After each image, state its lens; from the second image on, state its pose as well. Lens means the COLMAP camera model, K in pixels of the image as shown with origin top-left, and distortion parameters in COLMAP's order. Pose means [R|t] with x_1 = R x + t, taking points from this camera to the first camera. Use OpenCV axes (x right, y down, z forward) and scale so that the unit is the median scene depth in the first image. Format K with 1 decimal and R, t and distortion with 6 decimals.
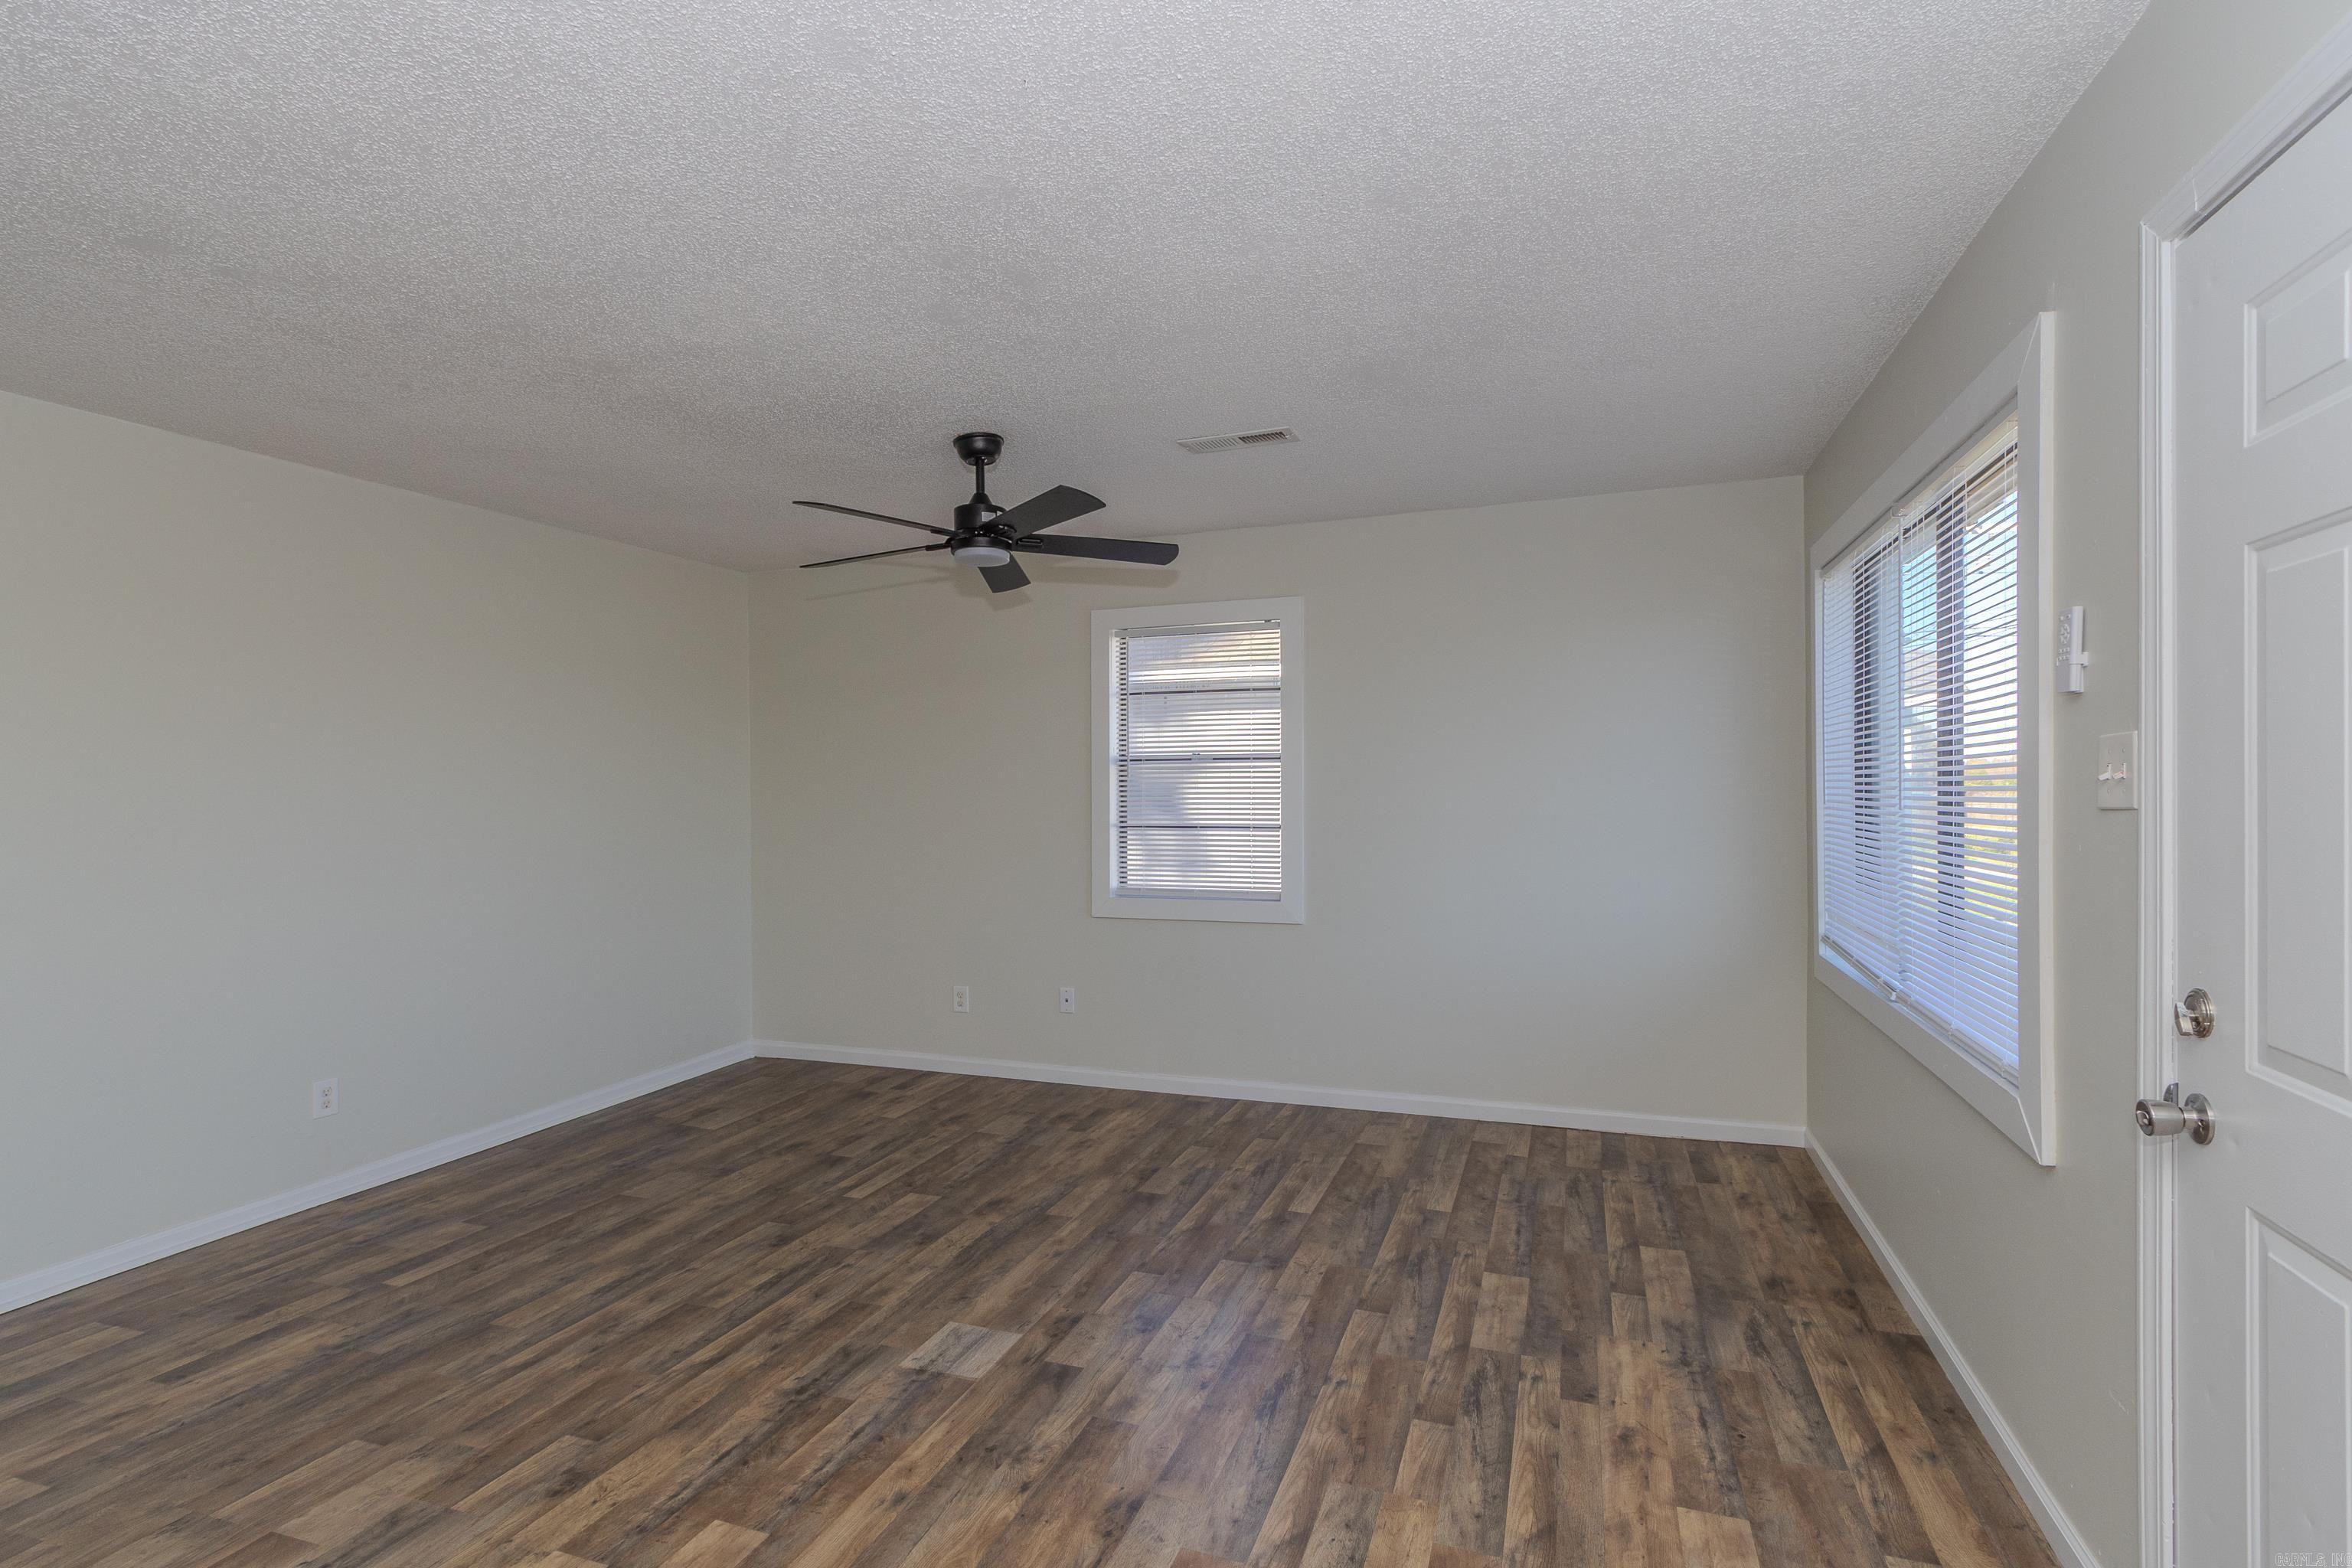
lens RADIAL K [[1091.8, 0, 1182.9], [0, 1091.8, 779.6], [0, 0, 1]] dist [0.014699, -0.004944]
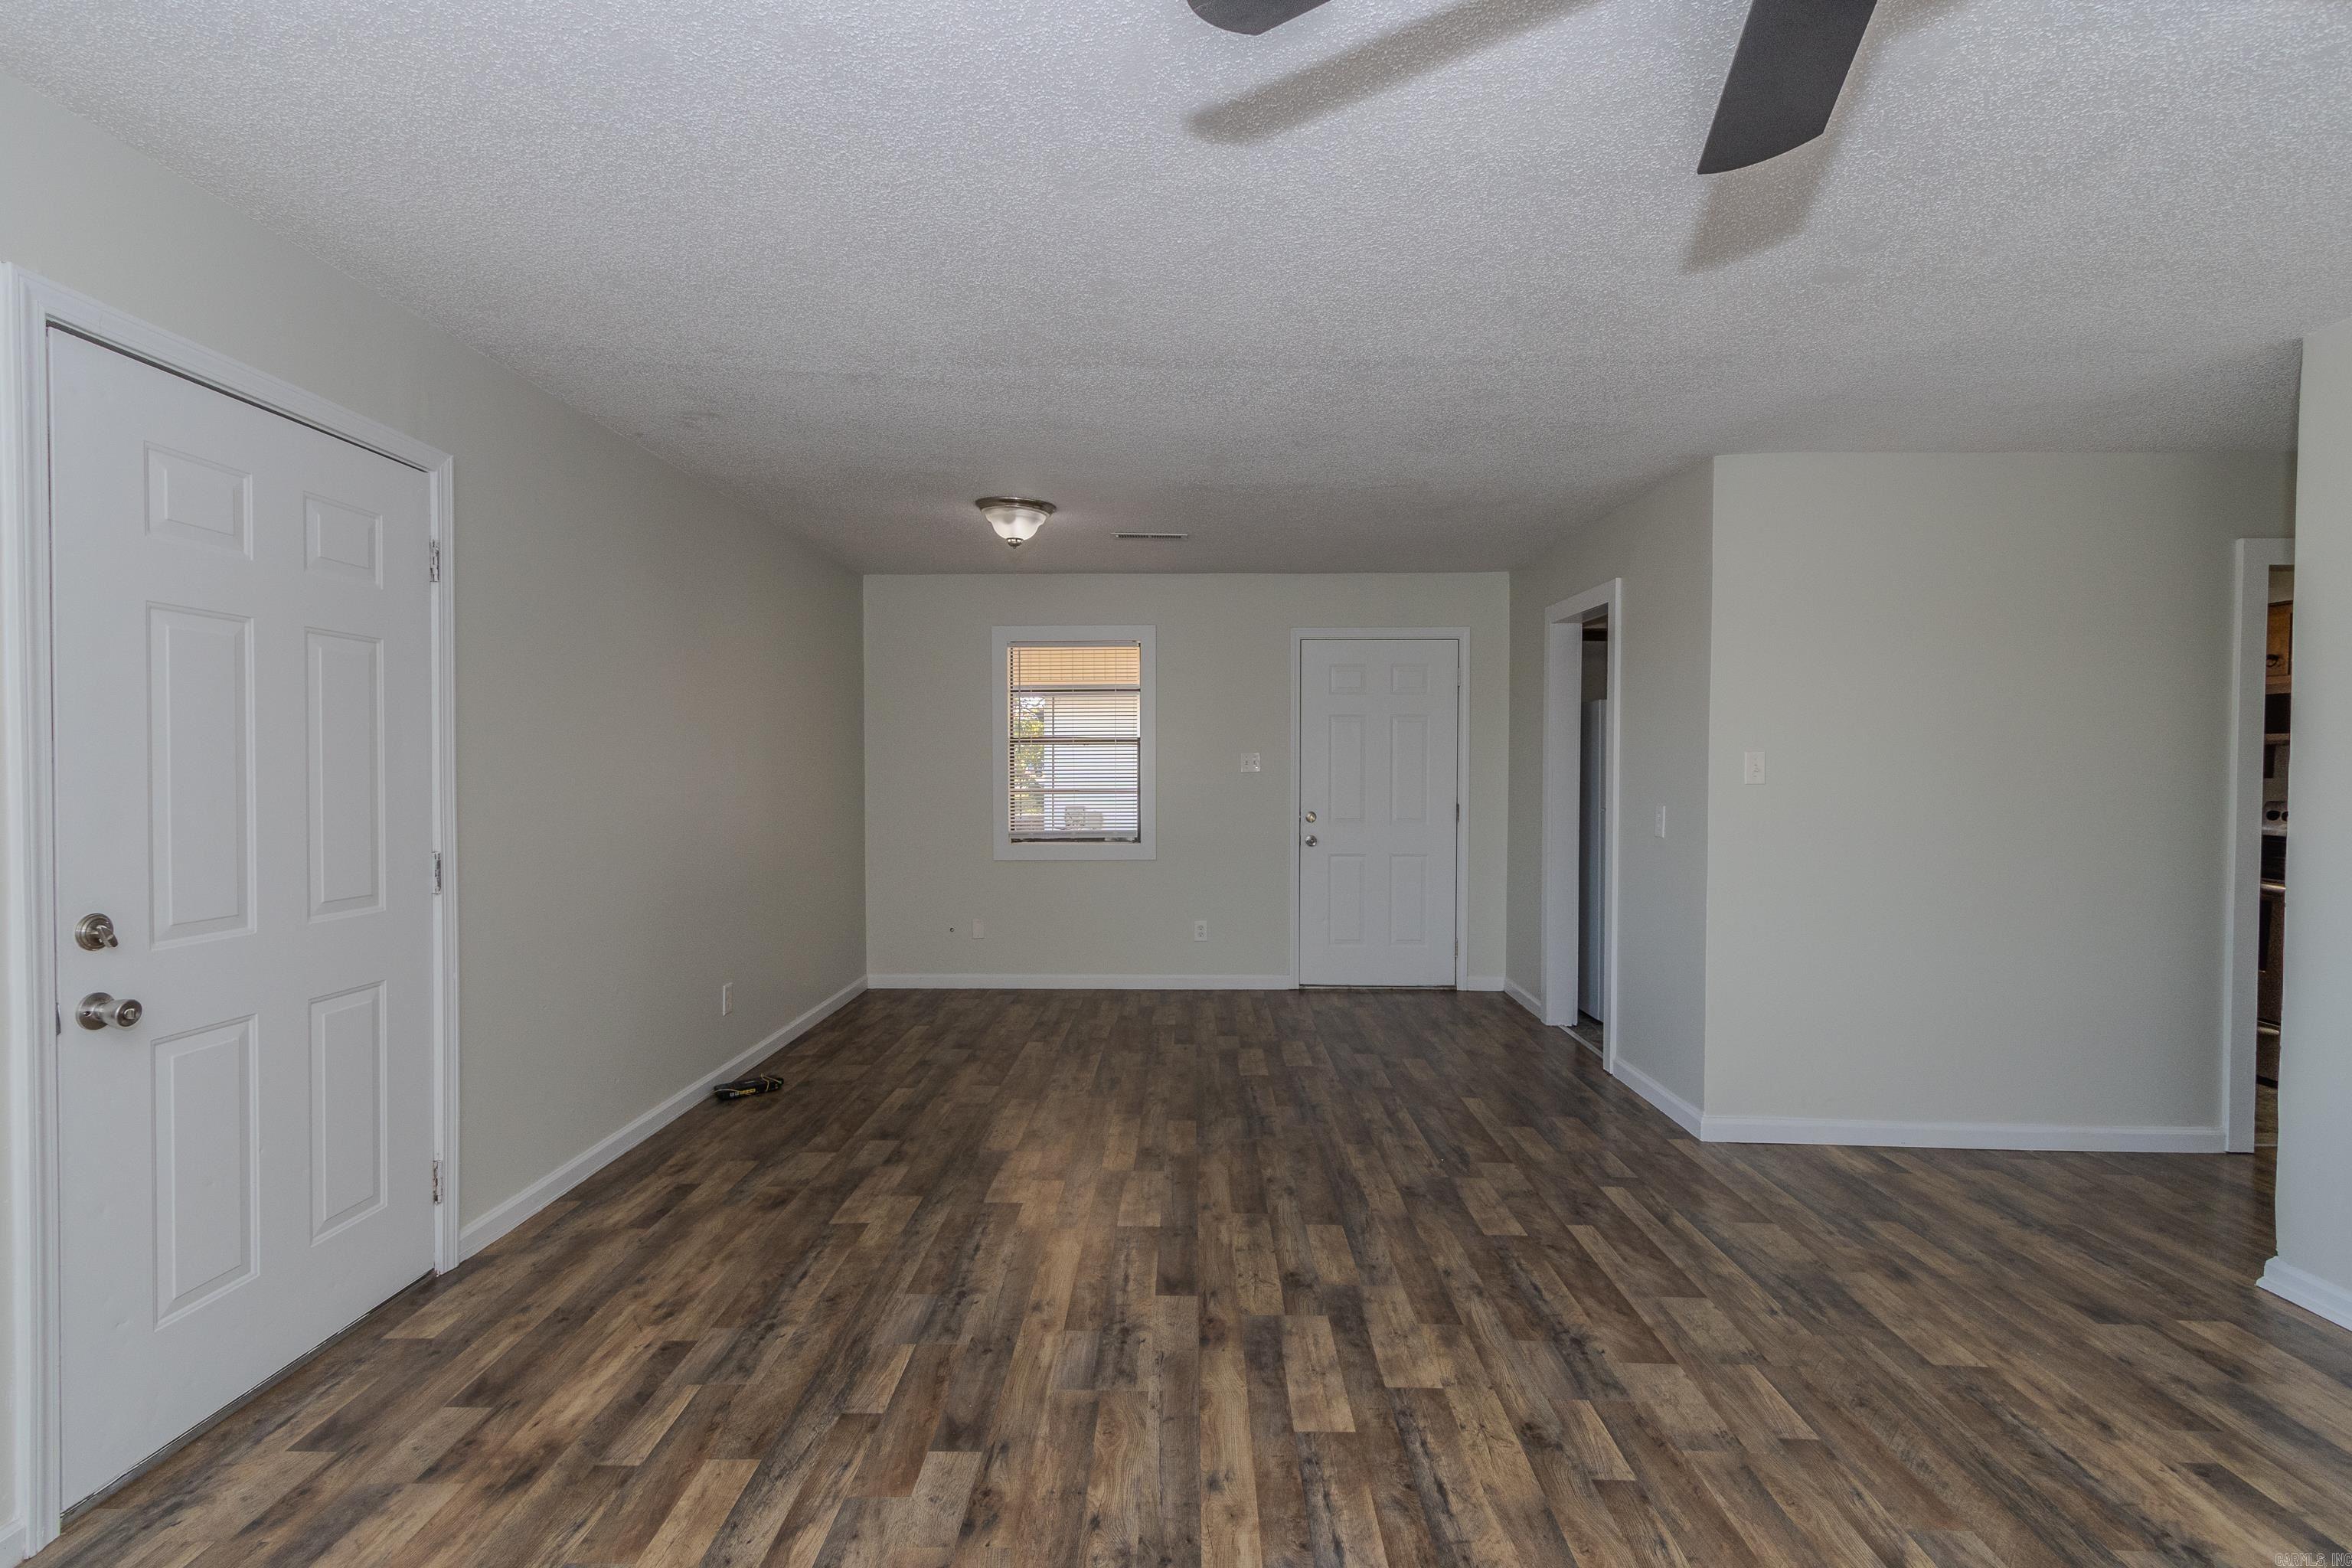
lens RADIAL K [[1091.8, 0, 1191.3], [0, 1091.8, 790.0], [0, 0, 1]] dist [0.014699, -0.004944]
pose [[-0.943013, 0.013412, -0.332485, 0.048560], [0.009616, 0.999868, 0.013062, 0.013886], [0.332616, 0.009121, -0.943018, 1.186499]]
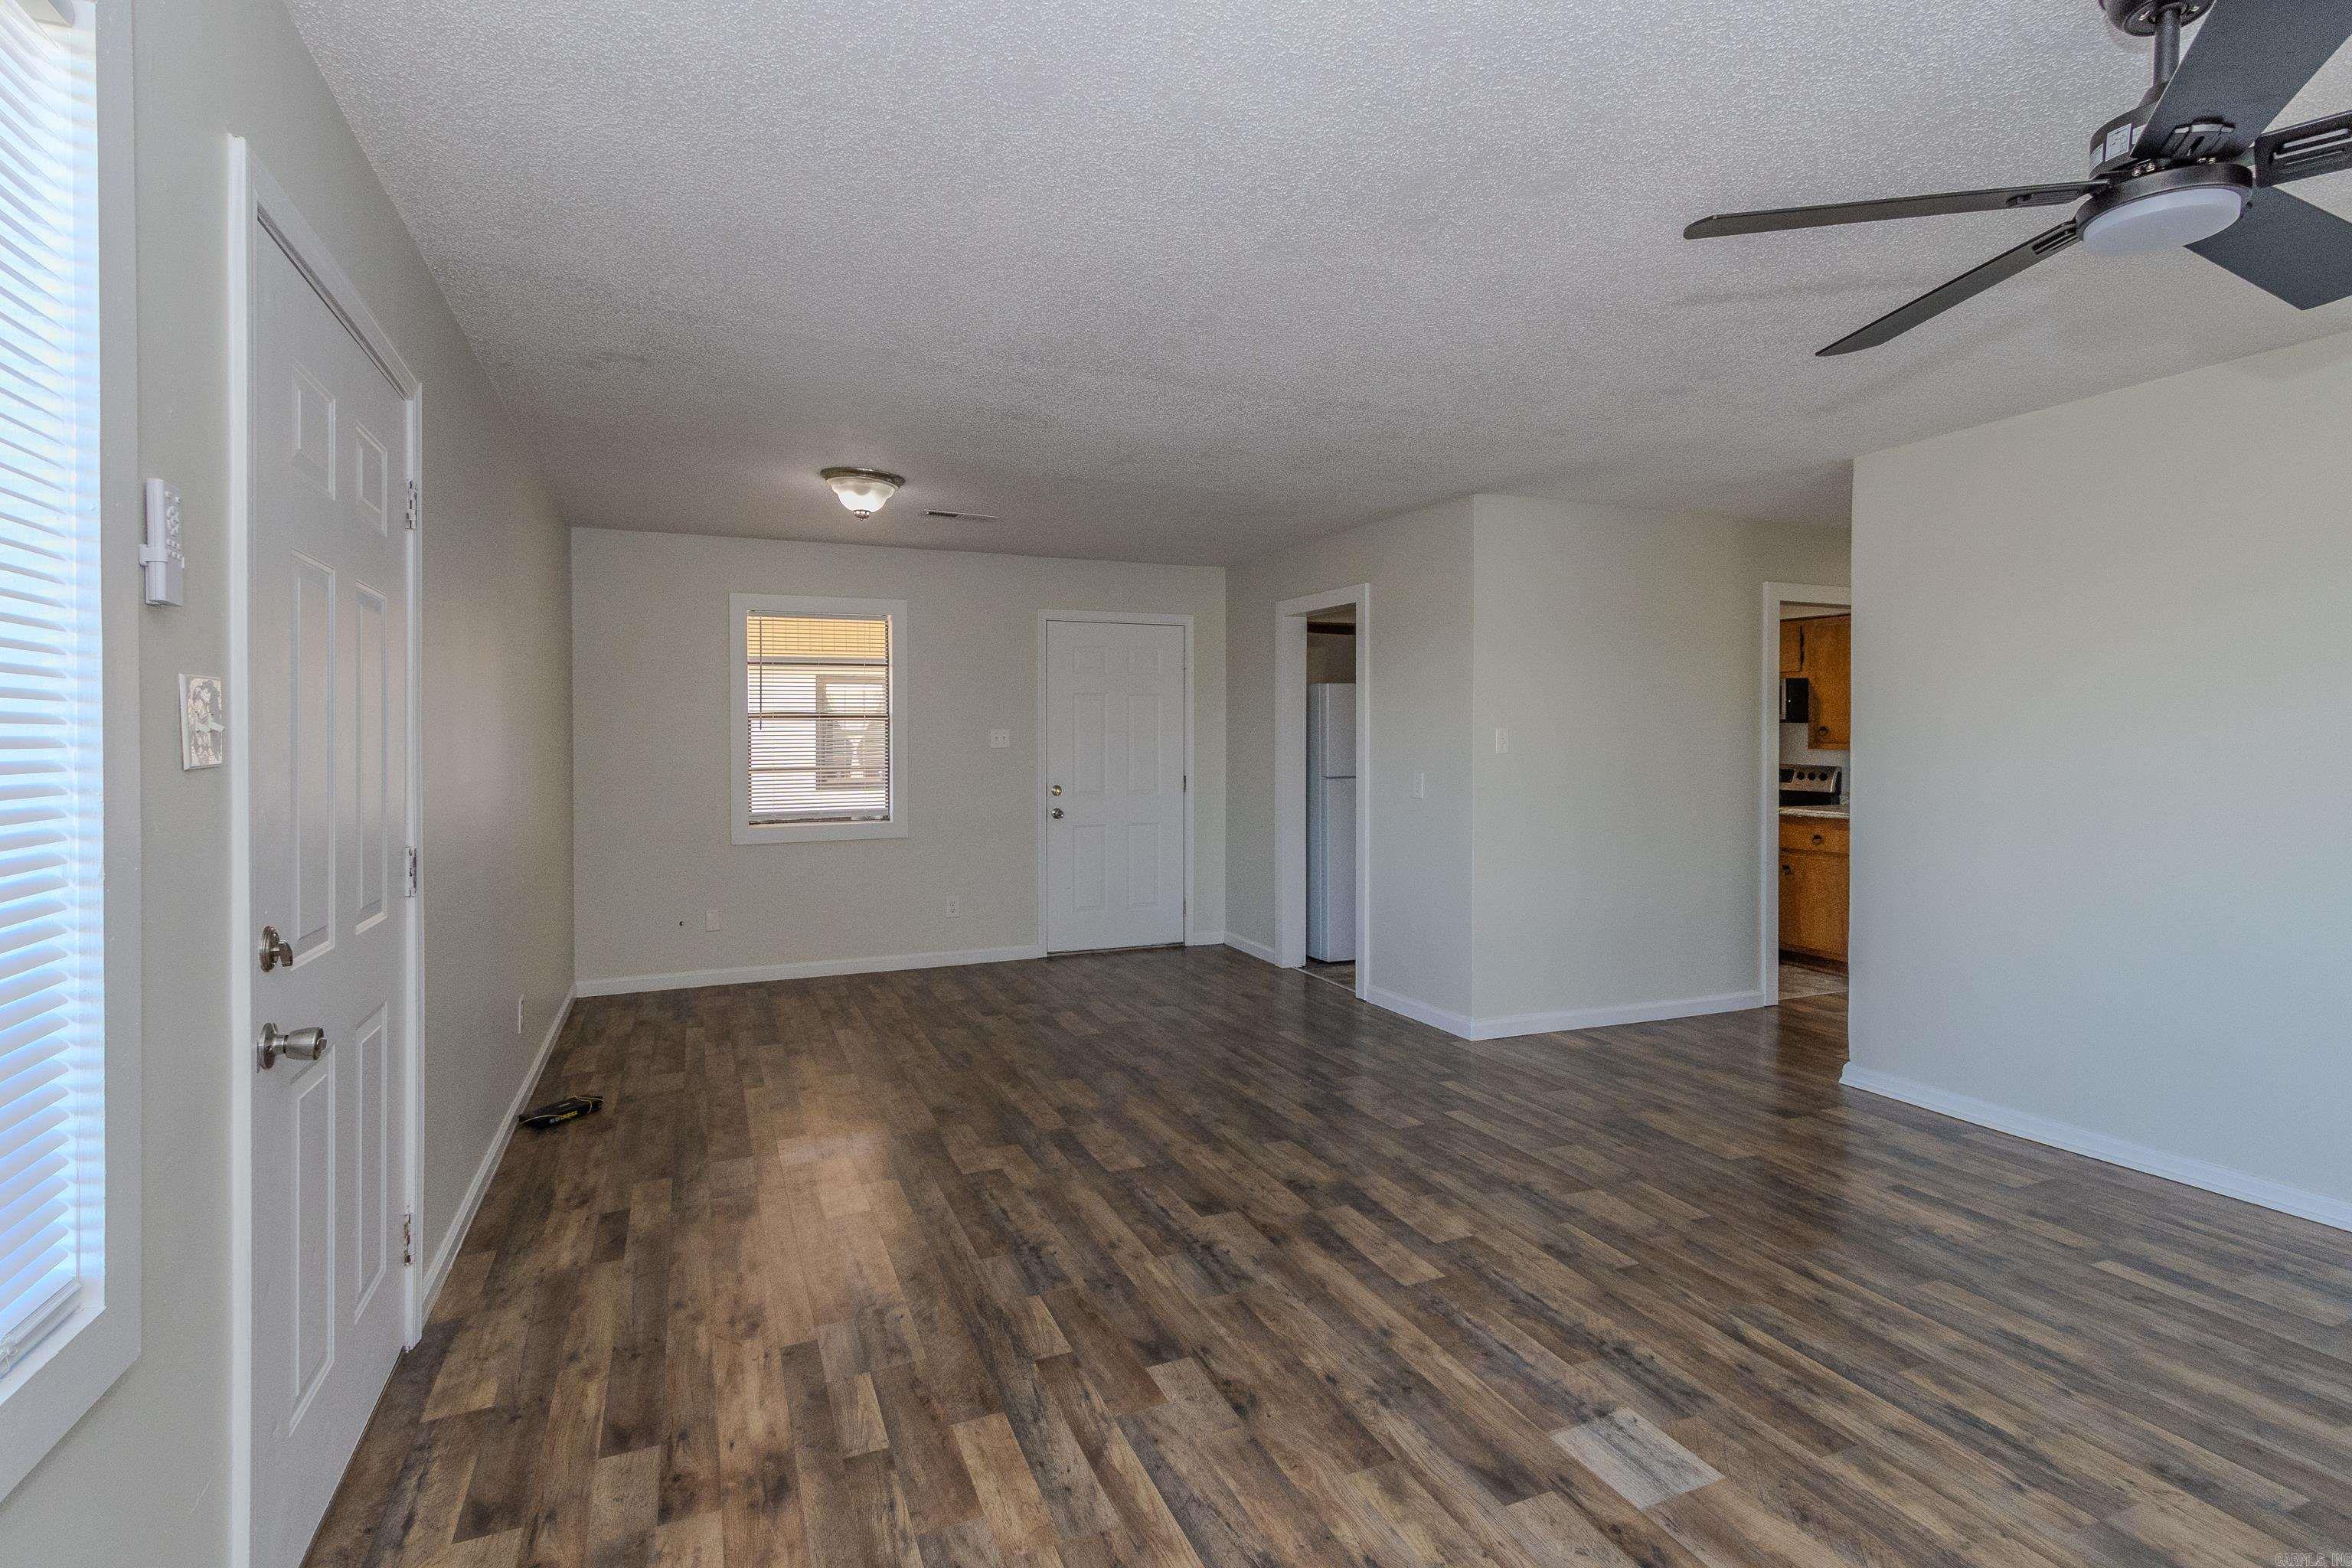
lens RADIAL K [[1091.8, 0, 1175.7], [0, 1091.8, 763.1], [0, 0, 1]] dist [0.014699, -0.004944]
pose [[-0.727532, 0.022597, -0.685702, 0.439383], [0.017489, 0.999743, 0.014390, 0.010436], [0.685851, -0.001523, -0.727740, 1.059808]]
